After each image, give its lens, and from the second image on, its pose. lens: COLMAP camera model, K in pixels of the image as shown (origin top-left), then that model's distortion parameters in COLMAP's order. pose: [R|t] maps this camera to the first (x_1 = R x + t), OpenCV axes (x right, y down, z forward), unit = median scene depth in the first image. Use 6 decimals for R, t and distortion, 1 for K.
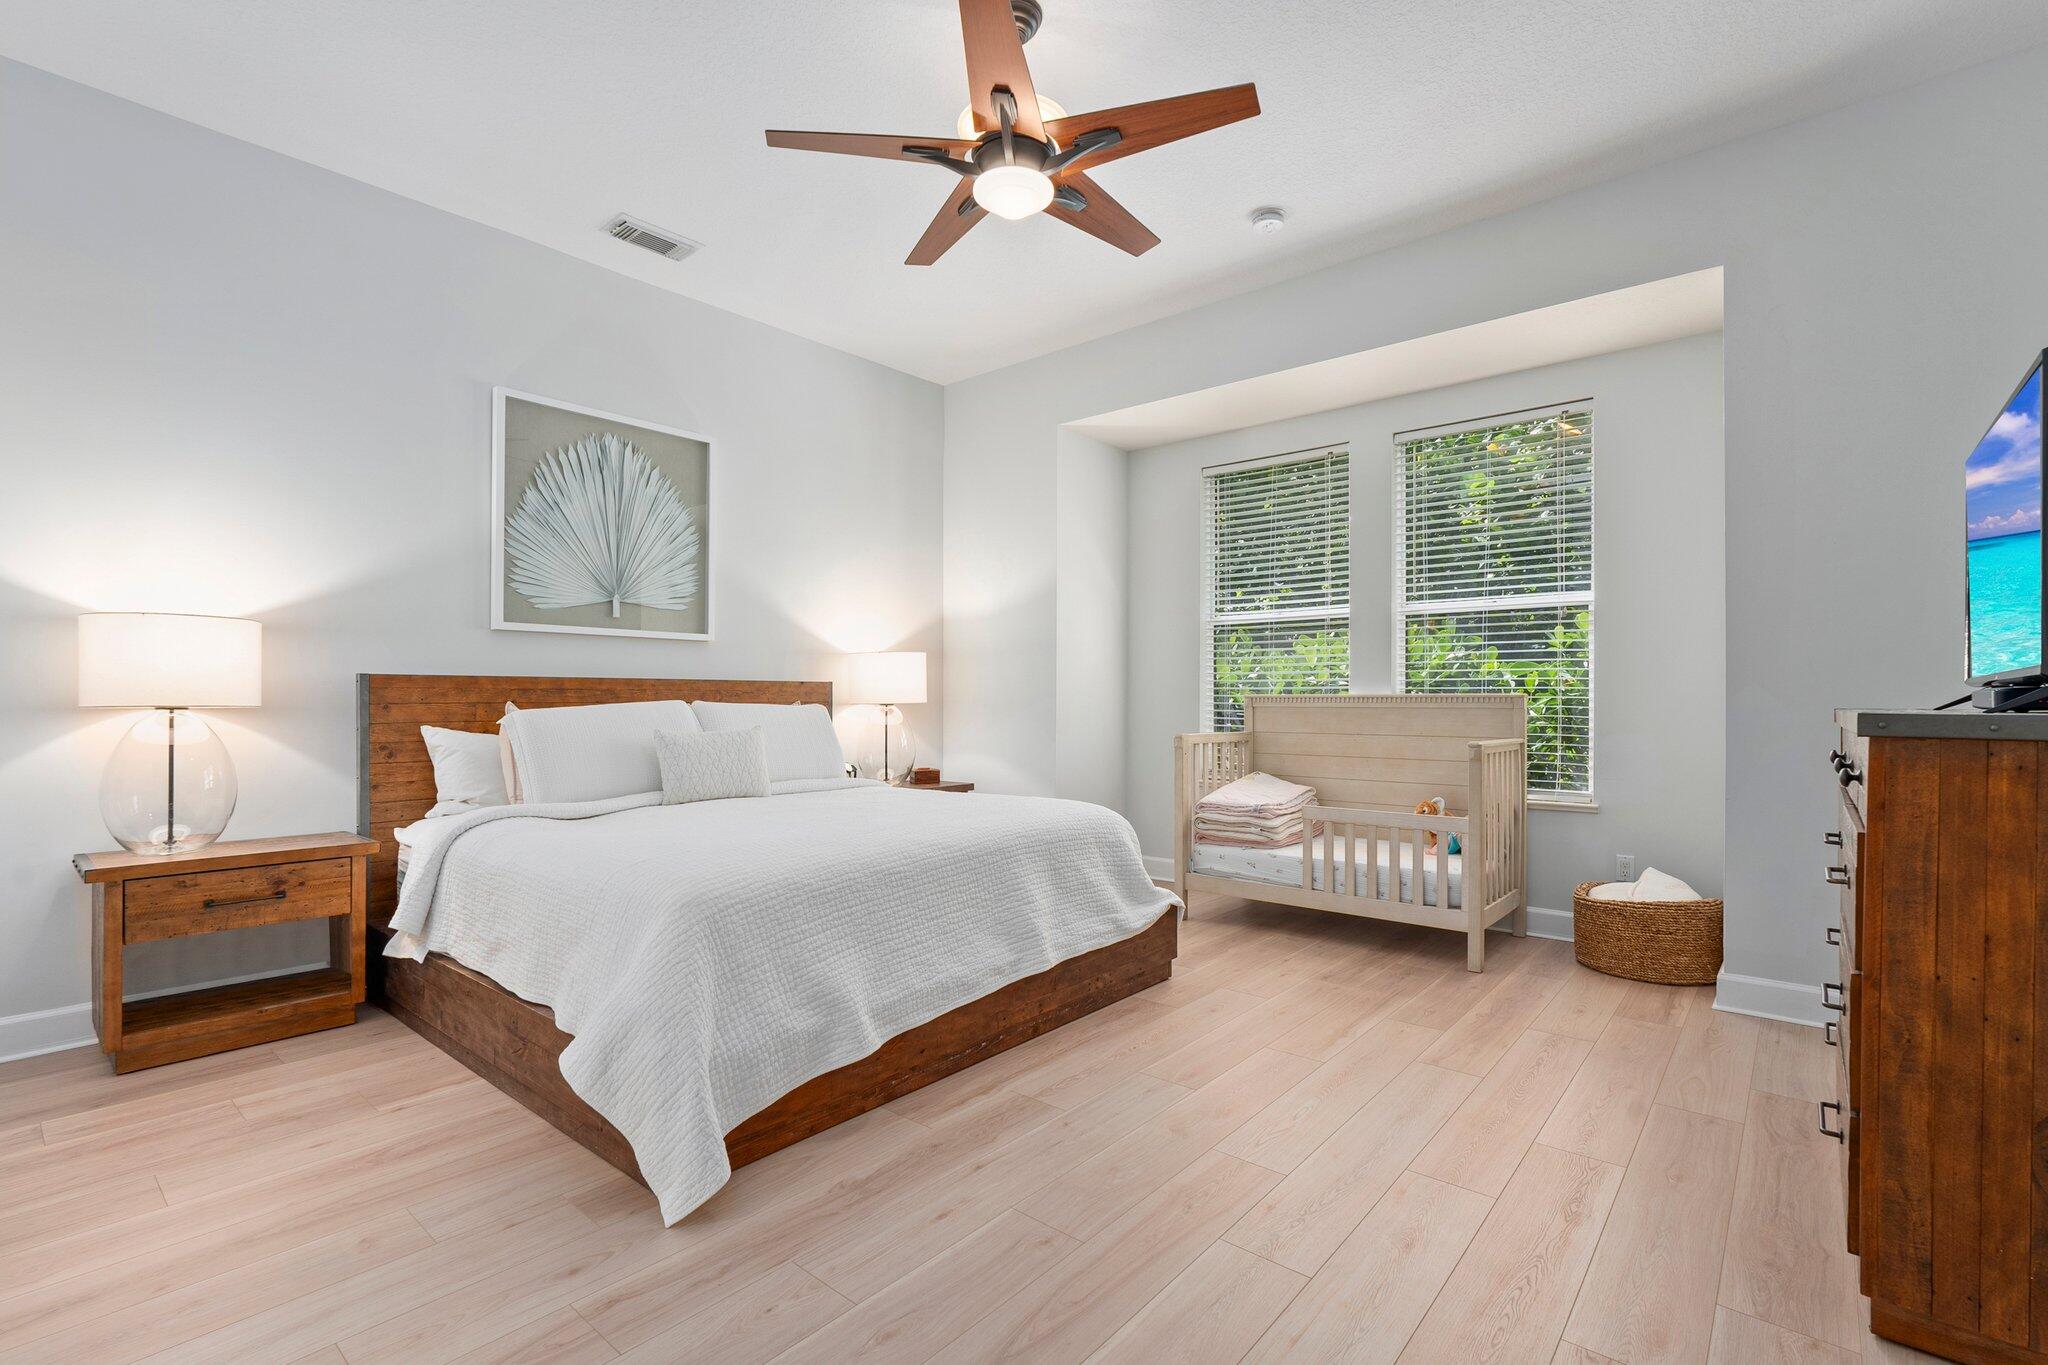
lens RADIAL K [[928.5, 0, 1025.2], [0, 928.5, 689.3], [0, 0, 1]] dist [-0.003943, -0.000380]
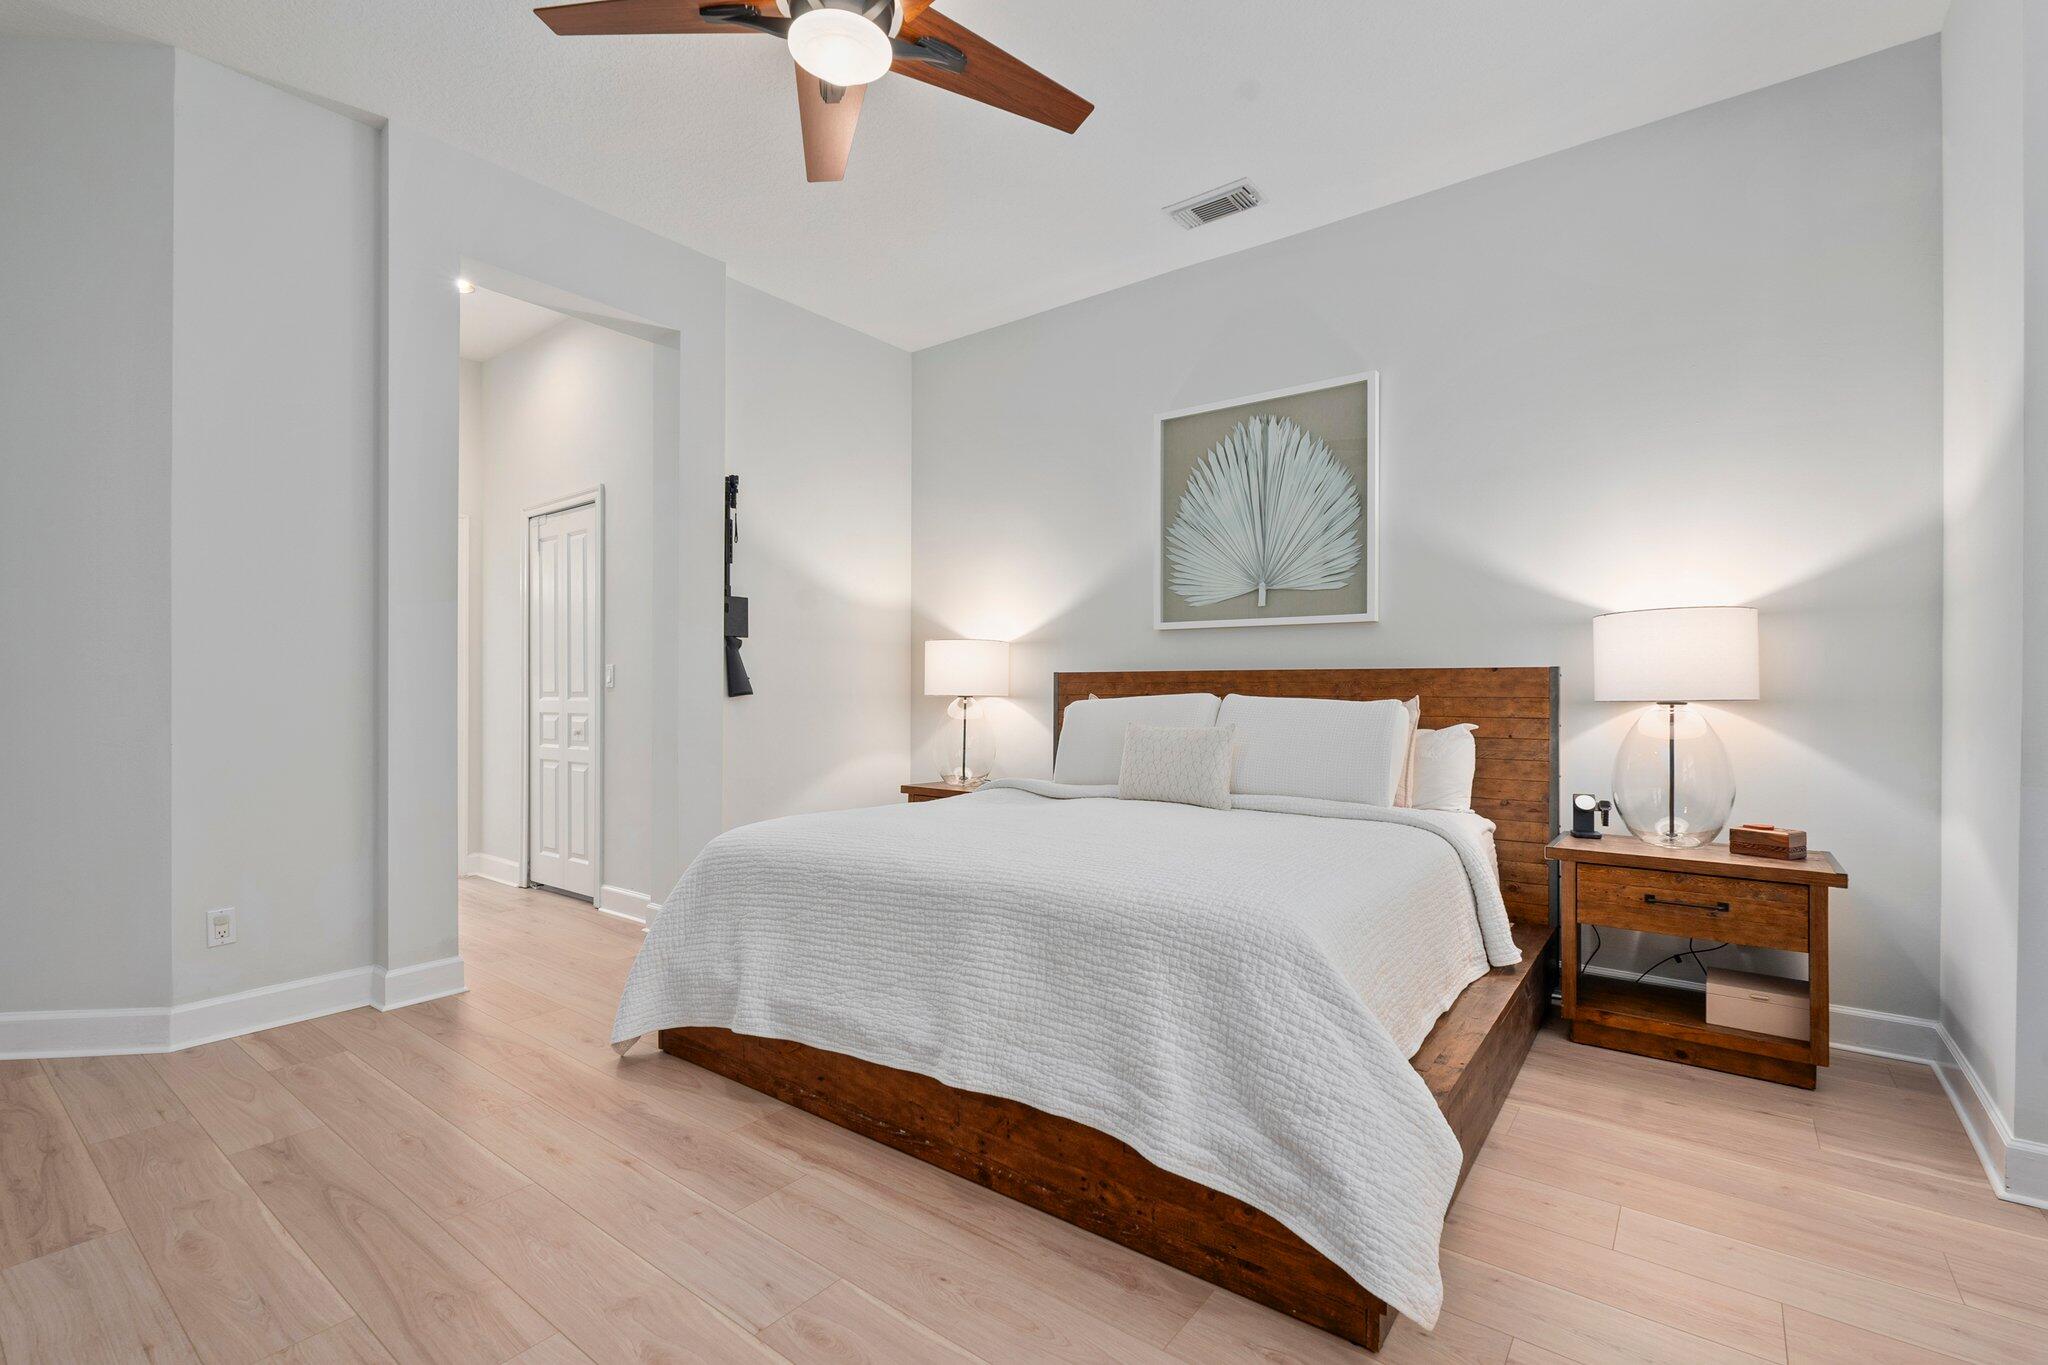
lens RADIAL K [[928.5, 0, 1025.2], [0, 928.5, 689.3], [0, 0, 1]] dist [-0.003943, -0.000380]
pose [[0.045802, -0.004613, -0.998940, 0.531167], [0.005675, 0.999974, -0.004358, 0.010763], [0.998934, -0.005470, 0.045827, 0.768054]]
